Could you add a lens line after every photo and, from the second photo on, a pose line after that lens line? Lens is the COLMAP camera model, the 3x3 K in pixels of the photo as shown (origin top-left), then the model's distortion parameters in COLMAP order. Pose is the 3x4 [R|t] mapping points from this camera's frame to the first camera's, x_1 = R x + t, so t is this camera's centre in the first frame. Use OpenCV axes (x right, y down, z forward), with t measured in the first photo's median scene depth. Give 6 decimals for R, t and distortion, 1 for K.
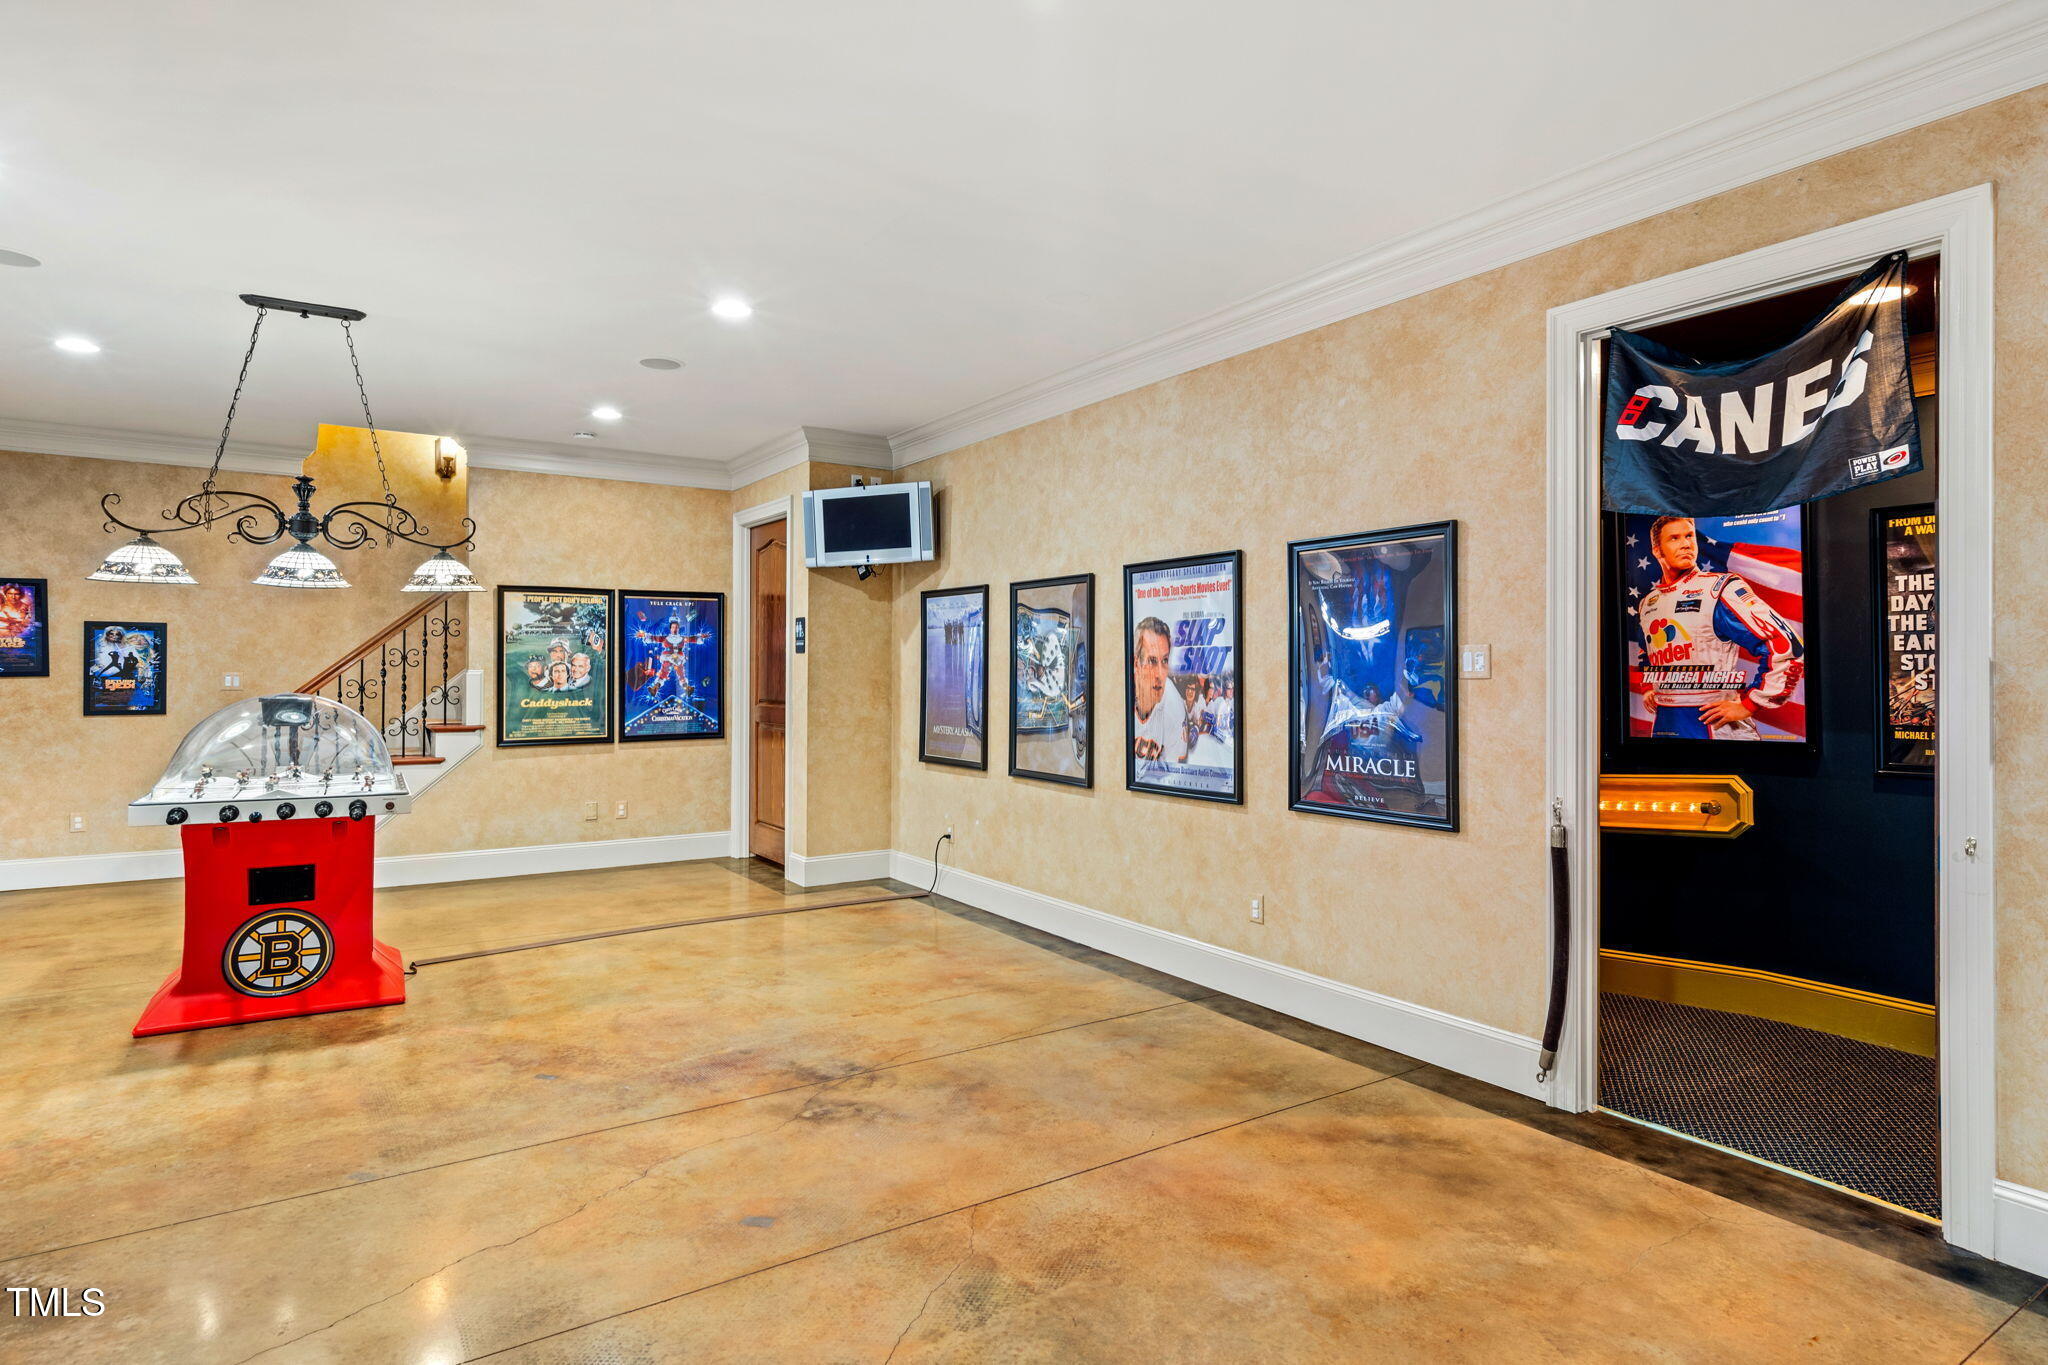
lens RADIAL K [[1100.1, 0, 1023.7], [0, 1100.1, 664.7], [0, 0, 1]] dist [-0.002294, 0.002552]
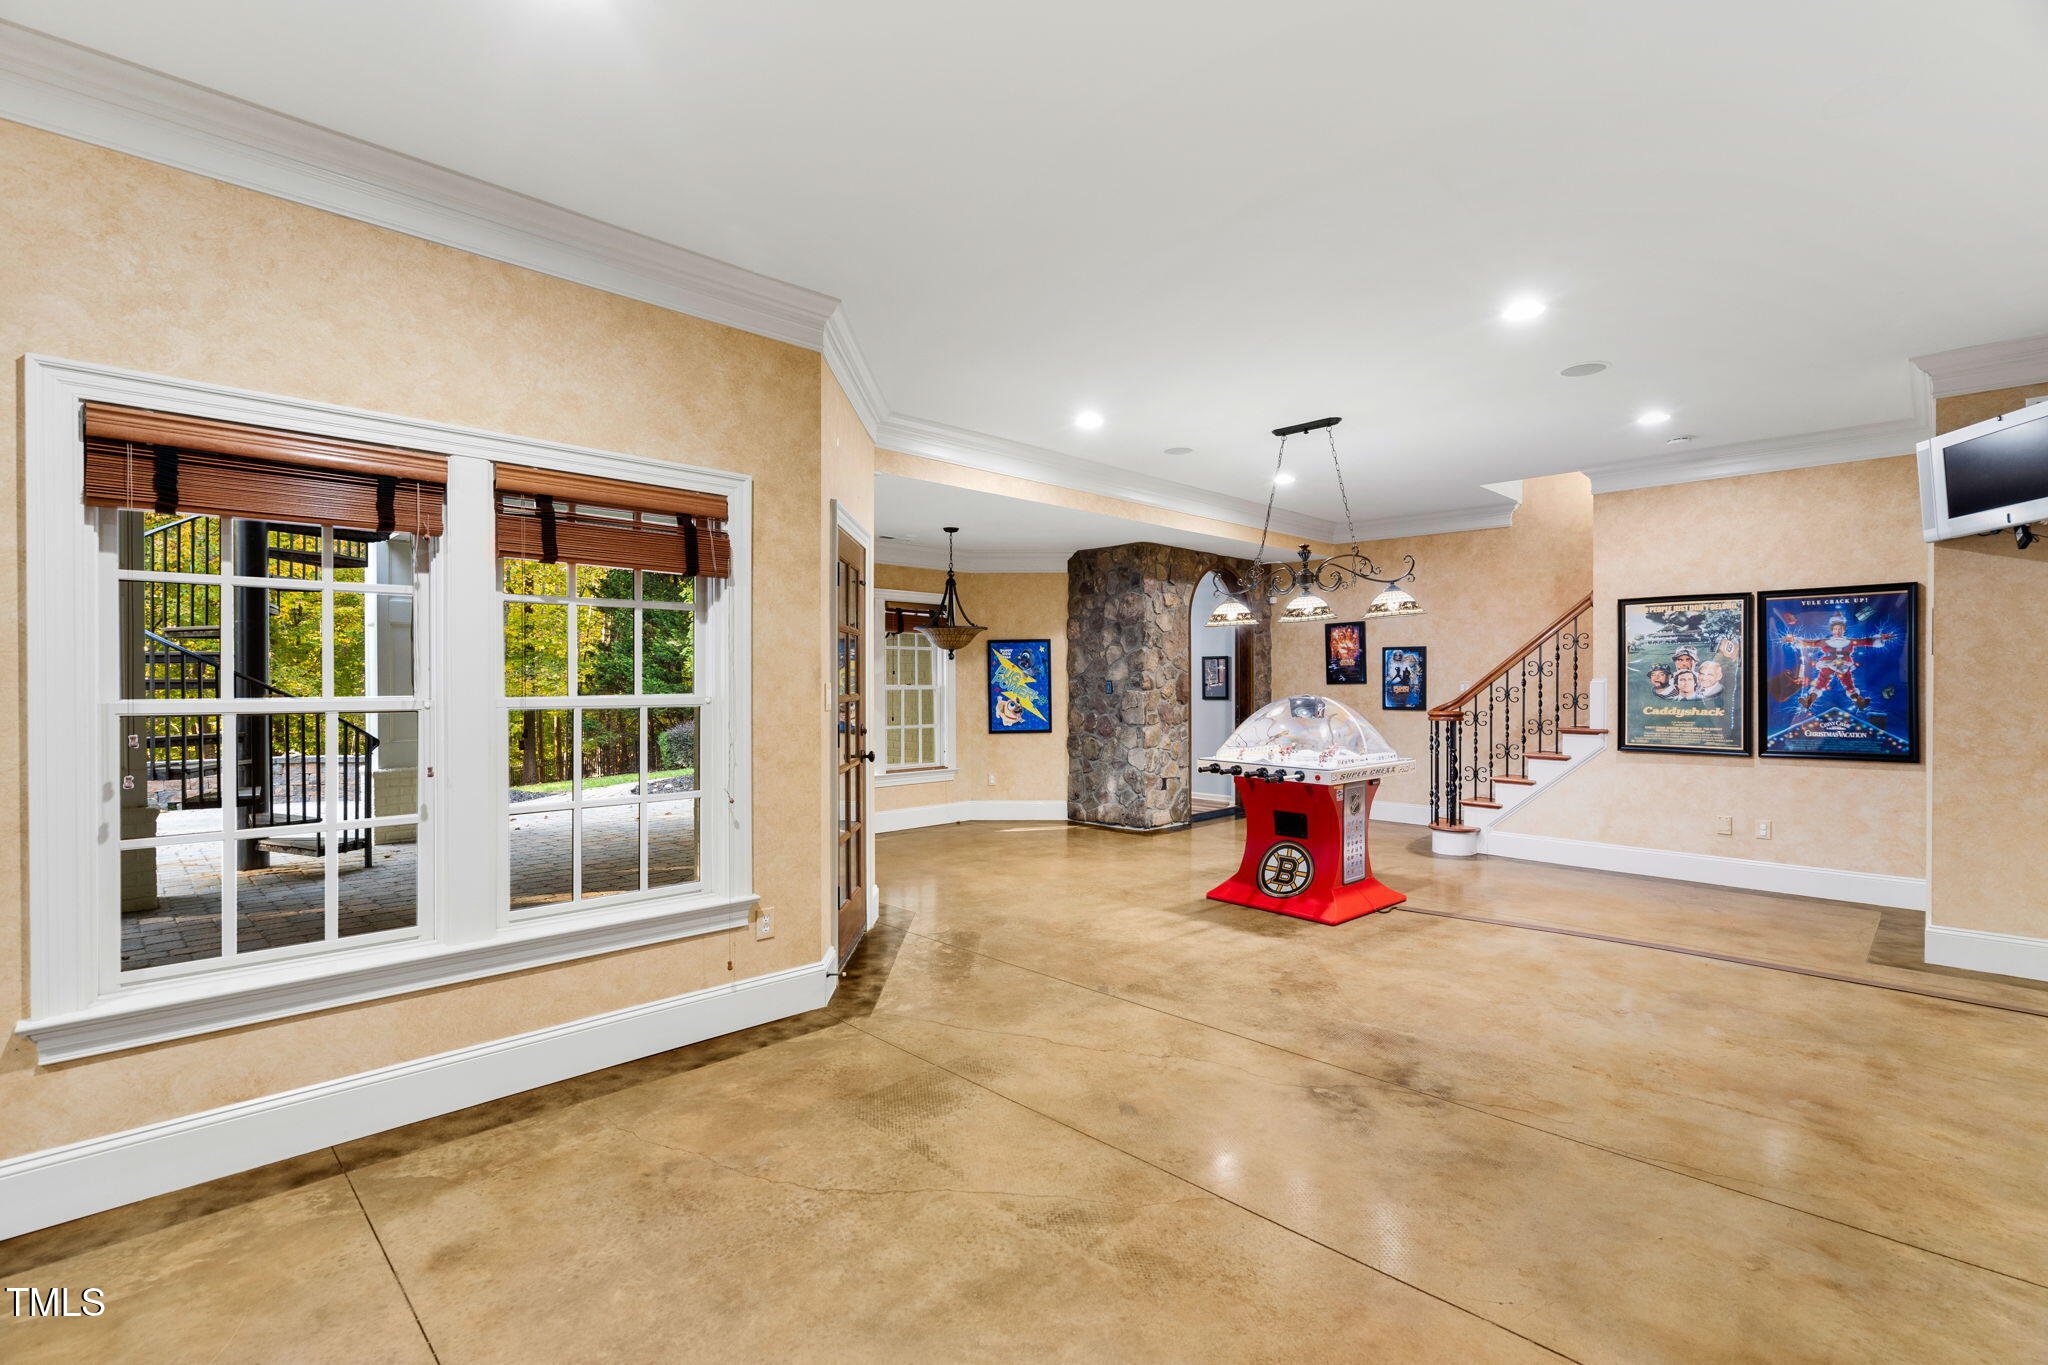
lens RADIAL K [[933.4, 0, 1024.4], [0, 933.4, 690.0], [0, 0, 1]] dist [-0.003739, 0.000807]
pose [[0.192236, 0.009069, -0.981307, 0.459471], [0.006136, 0.999927, 0.010443, 0.004091], [0.981330, -0.008029, 0.192166, 0.390992]]
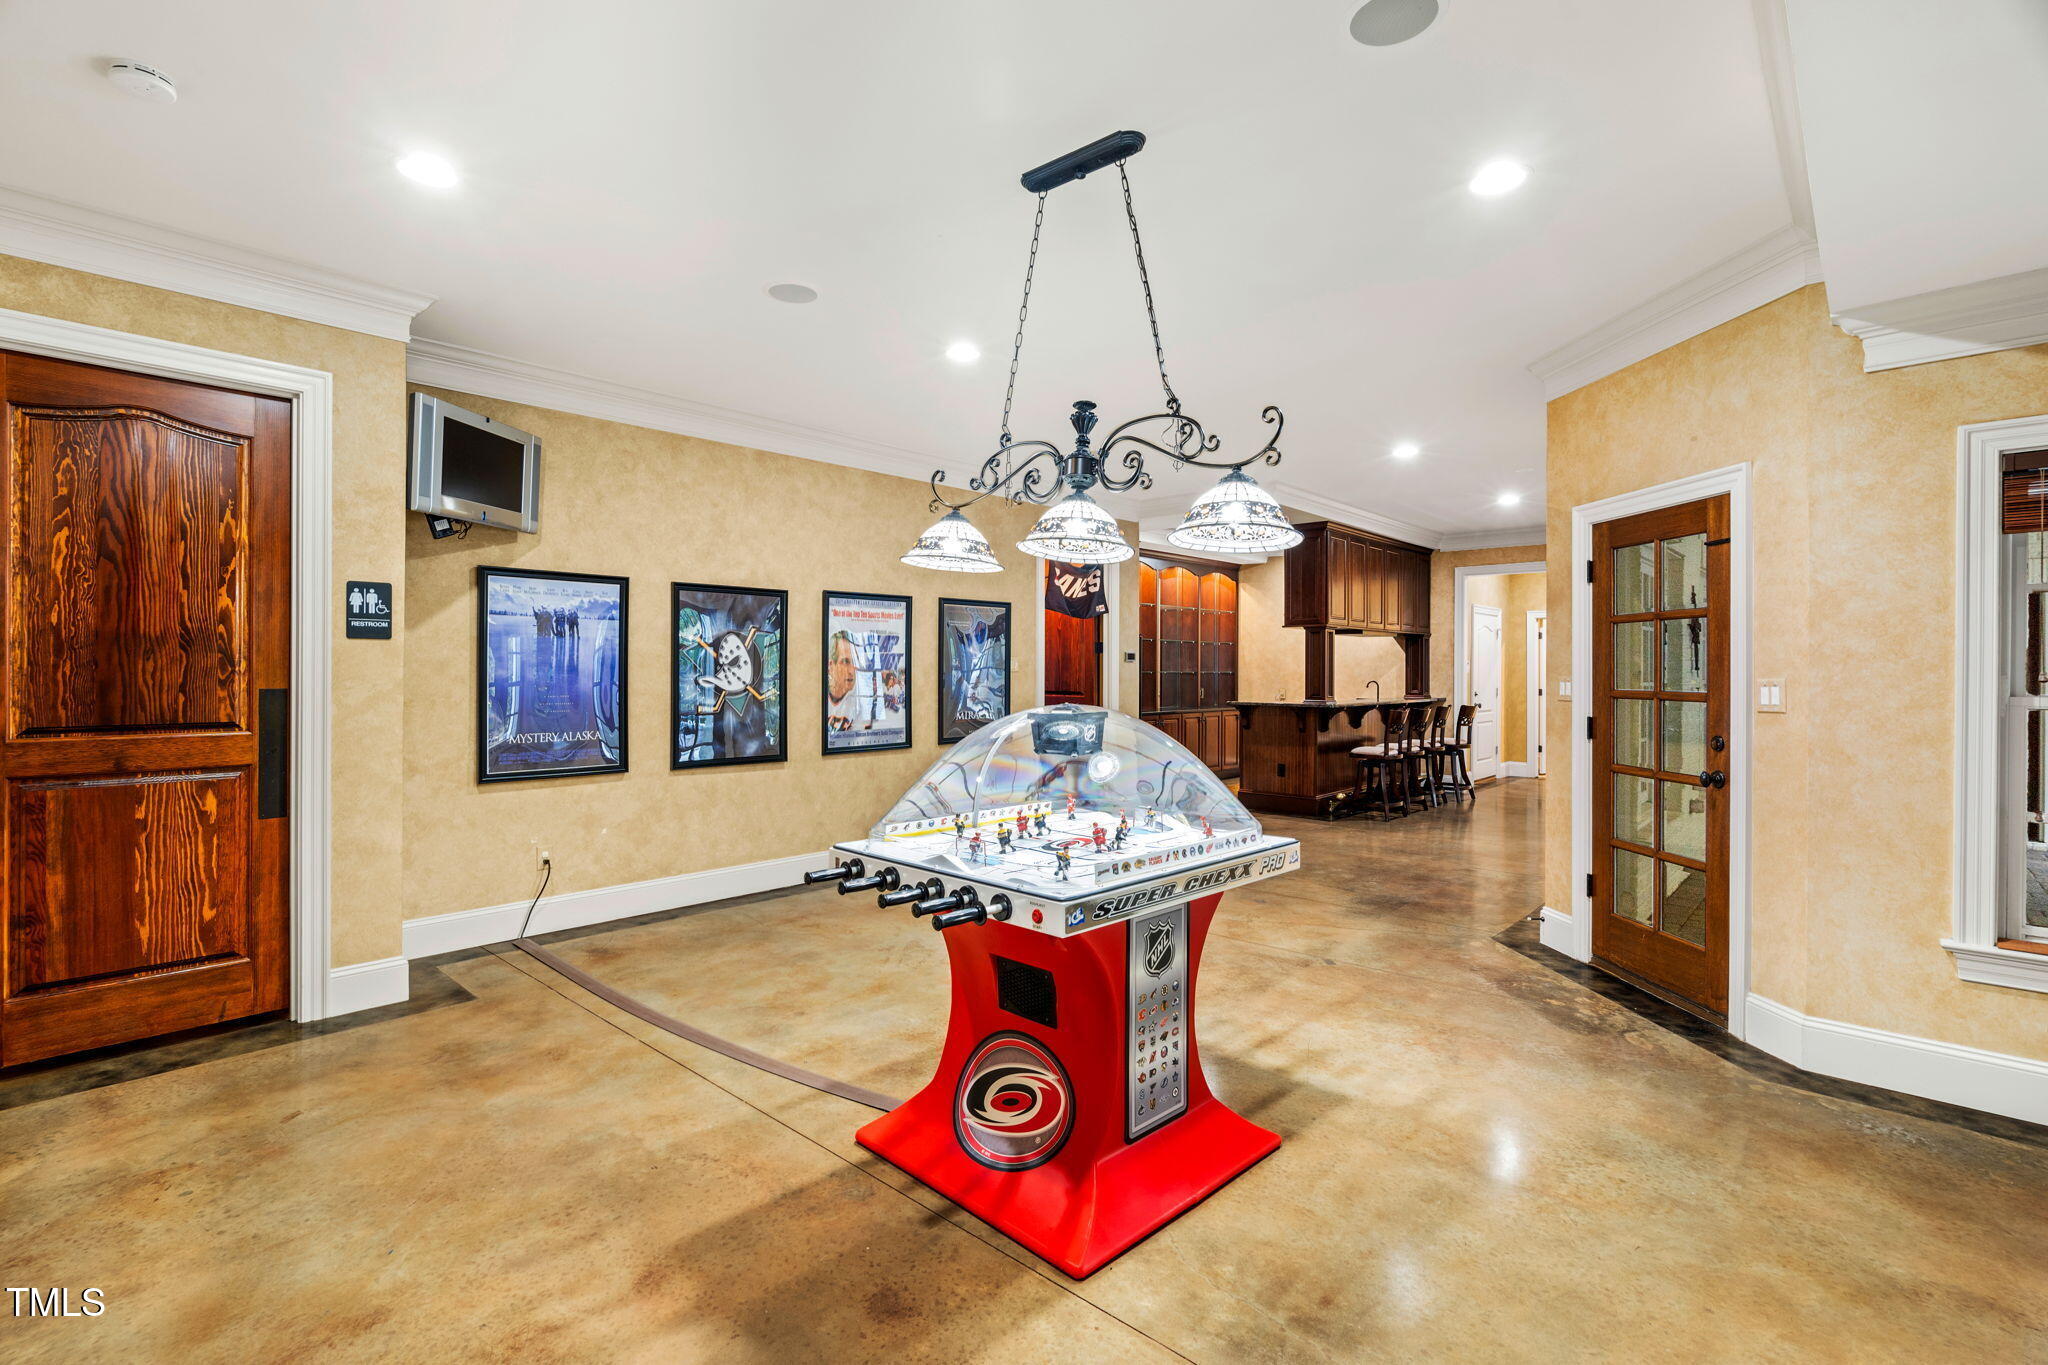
lens RADIAL K [[933.4, 0, 1021.6], [0, 933.4, 668.9], [0, 0, 1]] dist [-0.003739, 0.000807]
pose [[-0.235818, -0.003795, 0.971790, -1.205884], [-0.010318, 0.999946, 0.001401, 0.002540], [-0.971742, -0.009696, -0.235845, 1.147387]]
